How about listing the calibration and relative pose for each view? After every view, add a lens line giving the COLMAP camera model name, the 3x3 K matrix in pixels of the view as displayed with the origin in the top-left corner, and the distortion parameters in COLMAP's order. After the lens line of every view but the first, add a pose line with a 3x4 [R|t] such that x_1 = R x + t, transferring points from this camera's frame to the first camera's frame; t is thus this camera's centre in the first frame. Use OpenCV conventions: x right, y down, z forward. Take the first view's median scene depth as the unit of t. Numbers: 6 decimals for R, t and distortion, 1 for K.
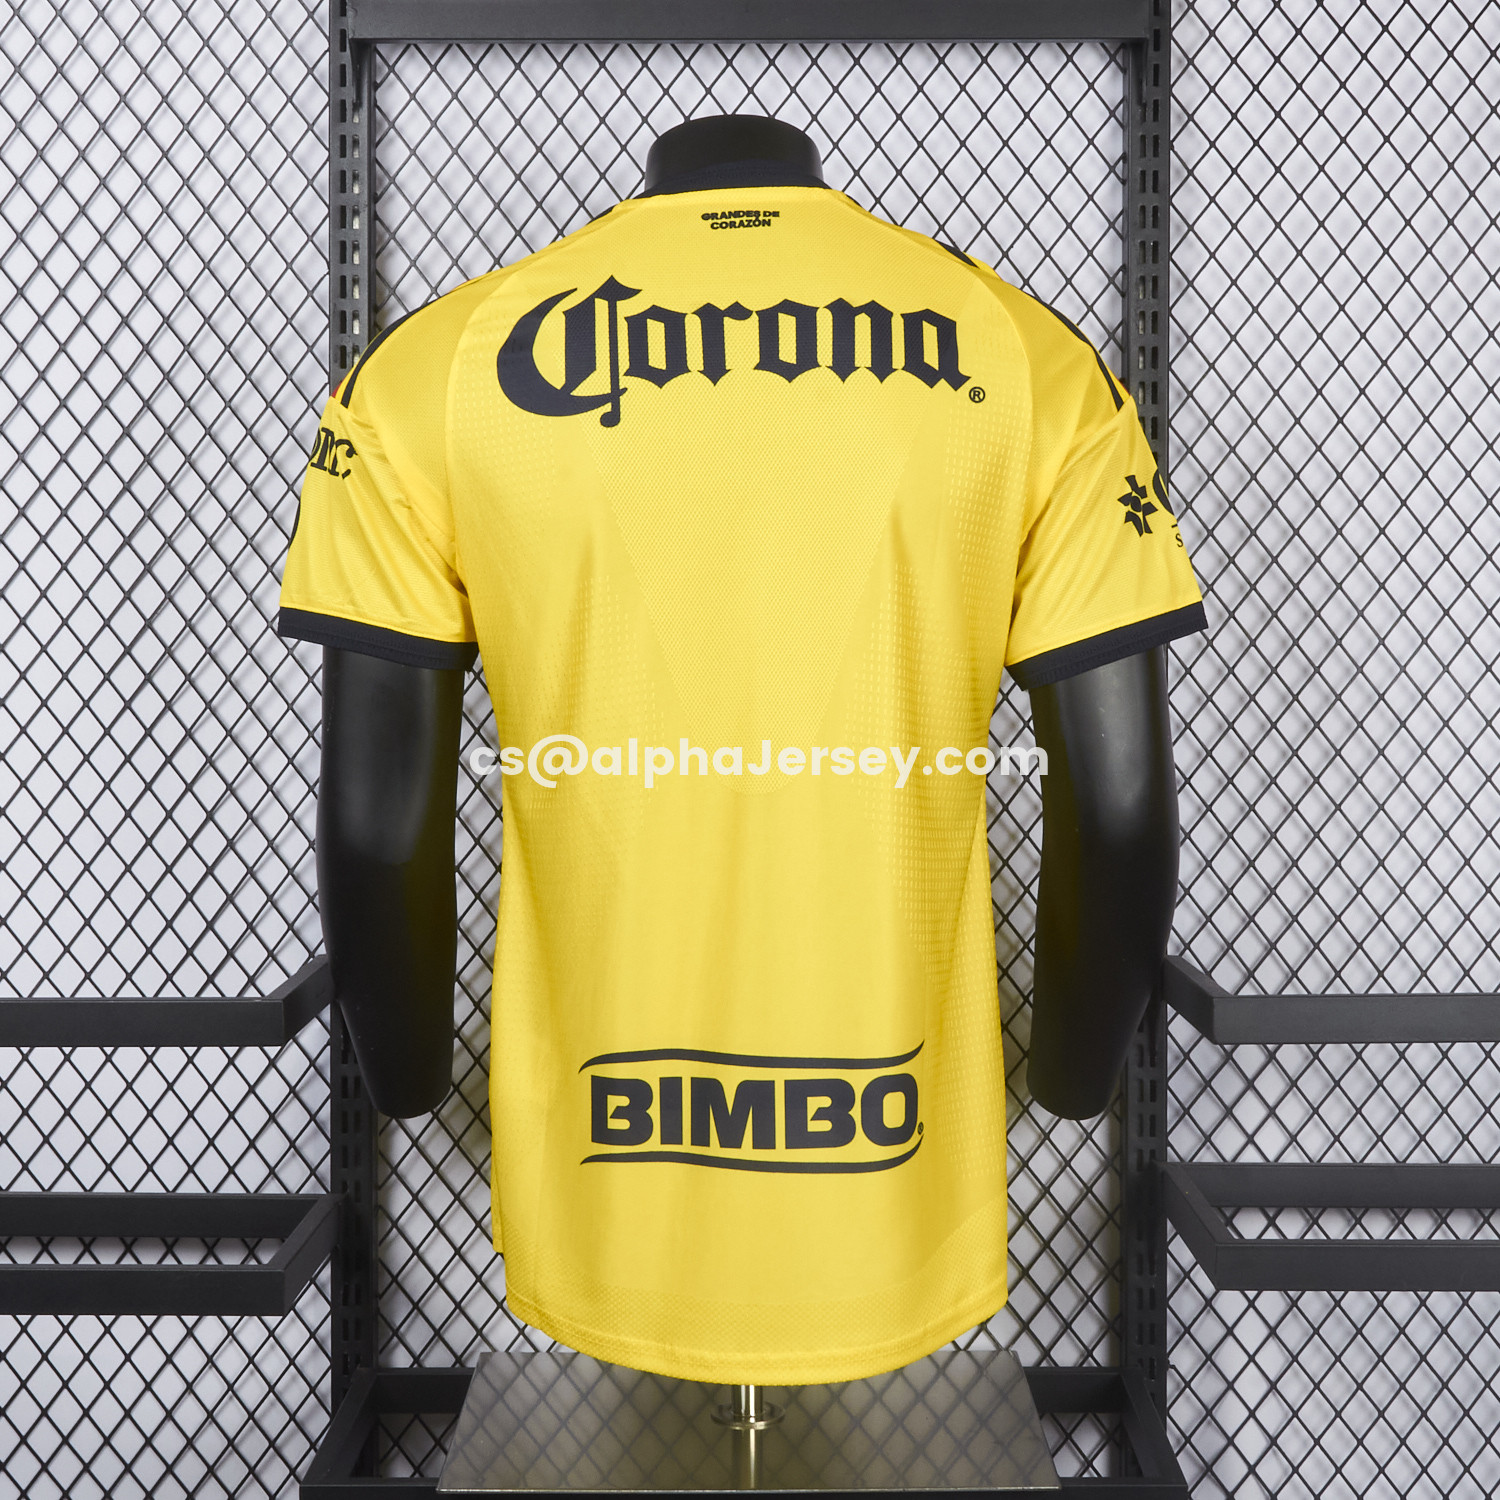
lens RADIAL K [[2663.5, 0, 750.3], [0, 2663.5, 719.7], [0, 0, 1]] dist [0.044404, -0.003673]
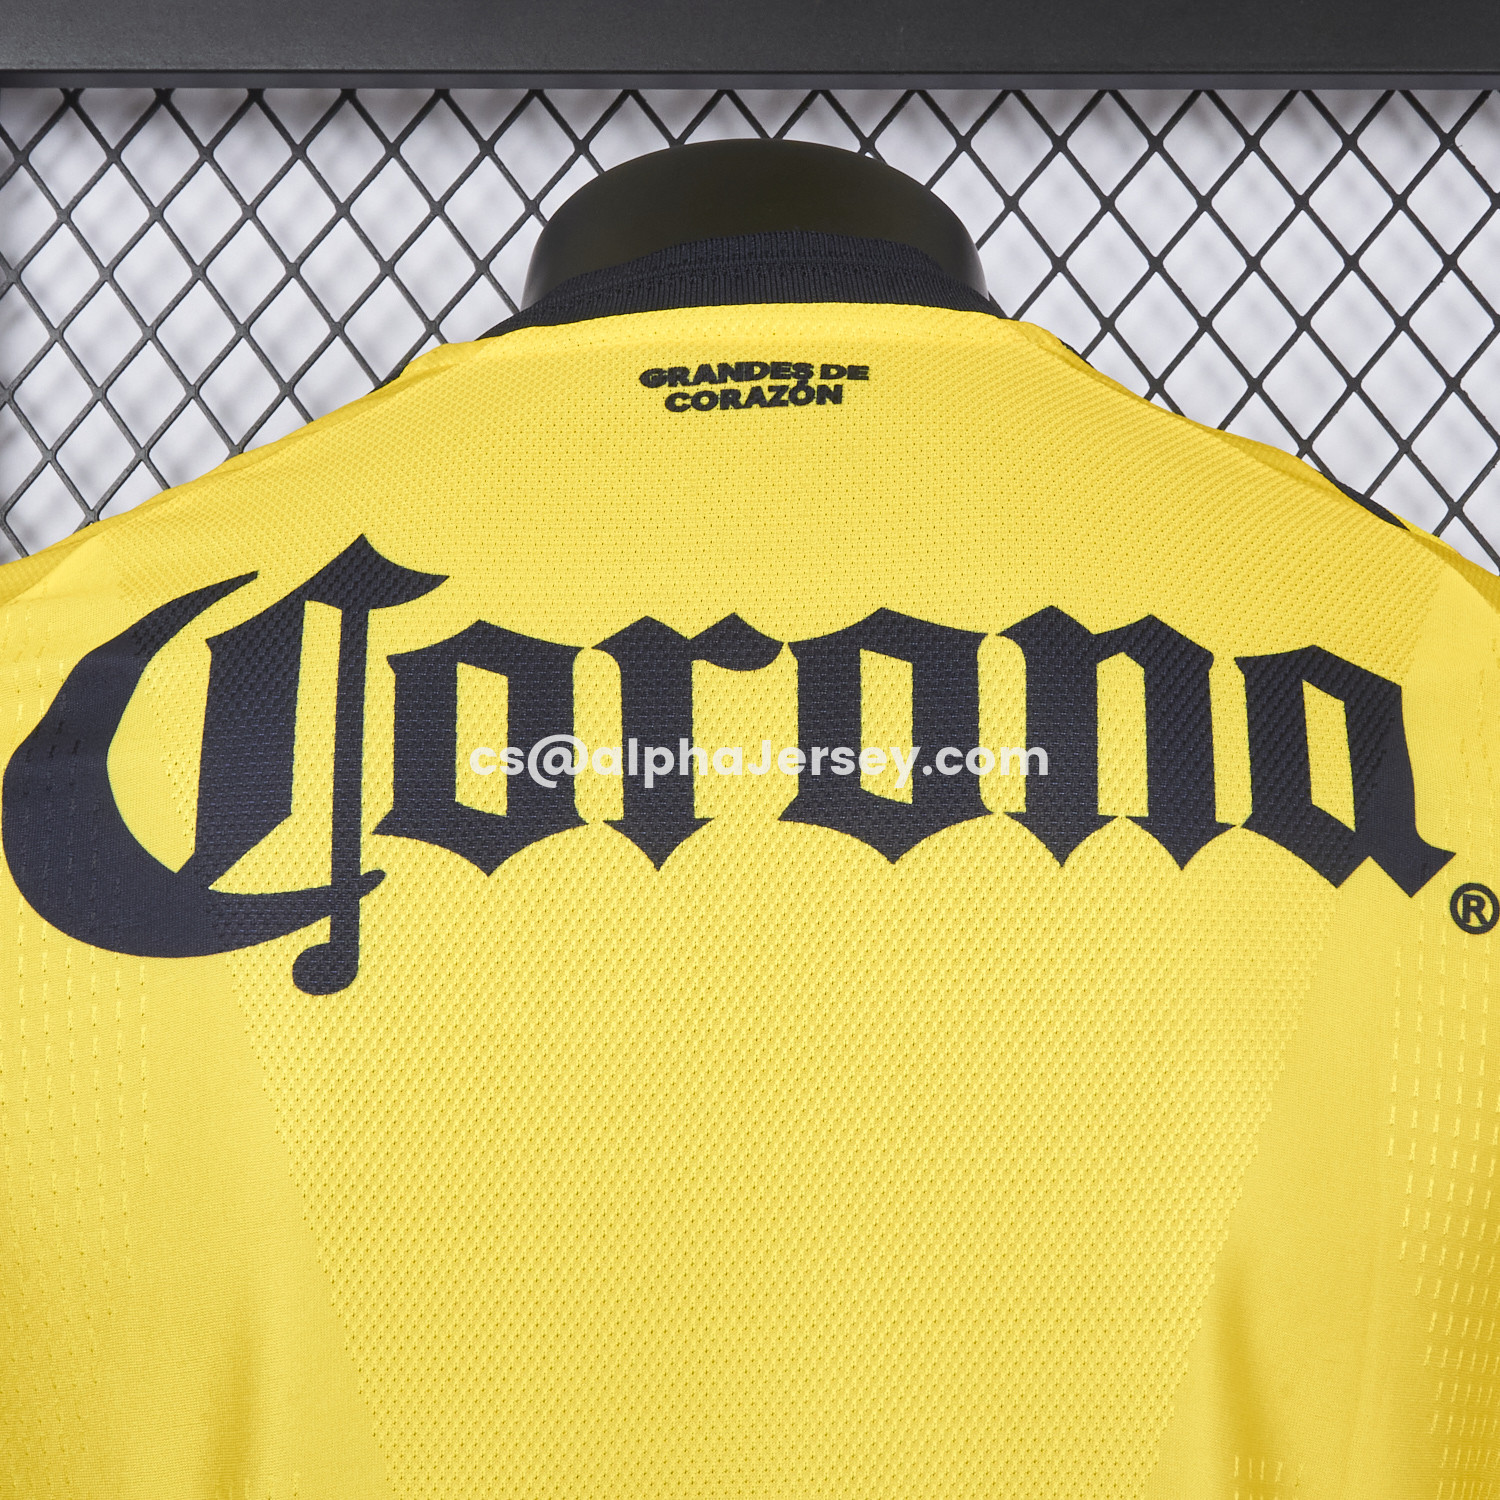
lens RADIAL K [[2663.5, 0, 750.3], [0, 2663.5, 719.7], [0, 0, 1]] dist [0.044404, -0.003673]
pose [[0.998763, 0.011795, -0.048301, 0.012978], [-0.020144, 0.984149, -0.176195, -0.086367], [0.045458, 0.176950, 0.983169, 0.679911]]
